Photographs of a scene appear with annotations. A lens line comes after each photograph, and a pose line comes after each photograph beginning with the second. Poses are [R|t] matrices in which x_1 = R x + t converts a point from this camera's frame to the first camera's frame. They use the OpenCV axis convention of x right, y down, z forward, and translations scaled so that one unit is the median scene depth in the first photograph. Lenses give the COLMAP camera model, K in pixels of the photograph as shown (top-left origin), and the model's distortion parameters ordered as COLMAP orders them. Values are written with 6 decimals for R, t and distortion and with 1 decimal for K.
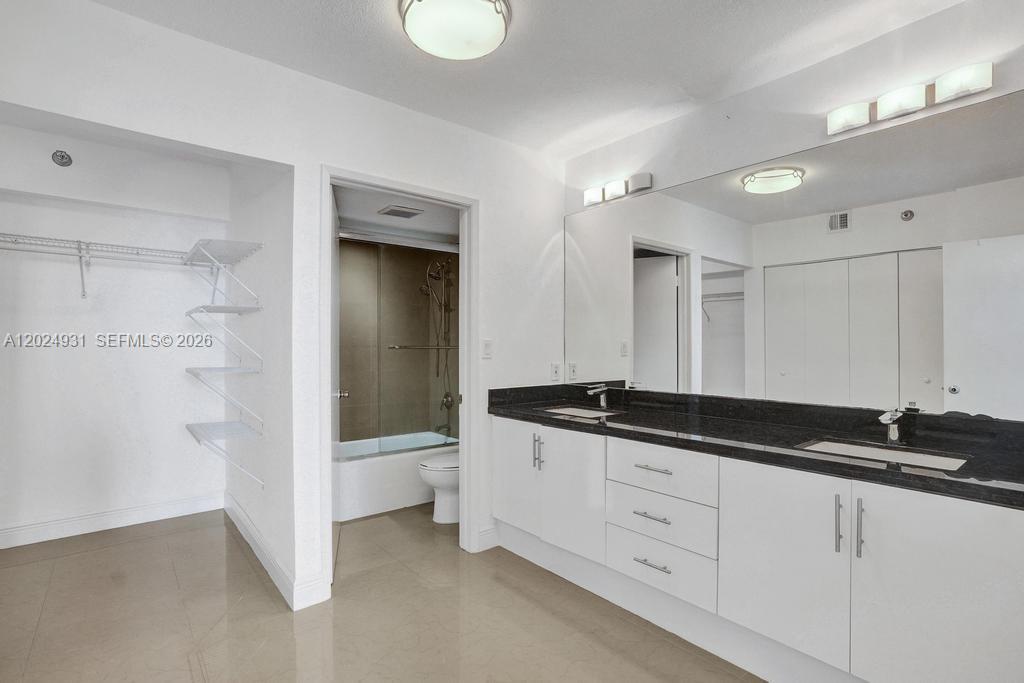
lens RADIAL K [[494.7, 0, 517.3], [0, 494.7, 339.5], [0, 0, 1]] dist [-0.016787, 0.001023]
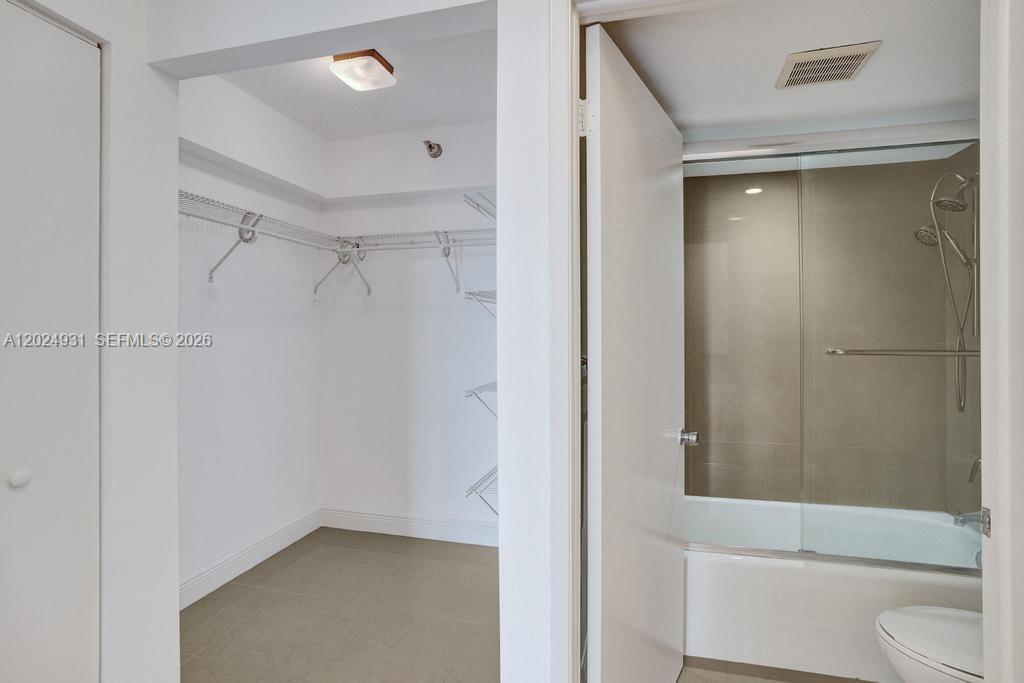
lens RADIAL K [[501.5, 0, 512.0], [0, 501.5, 341.5], [0, 0, 1]] dist [0.001179, 0.000324]
pose [[0.574197, 0.010668, -0.818648, -0.003004], [0.005764, 0.999838, 0.017072, 0.001838], [0.818697, -0.014522, 0.574042, 0.405706]]
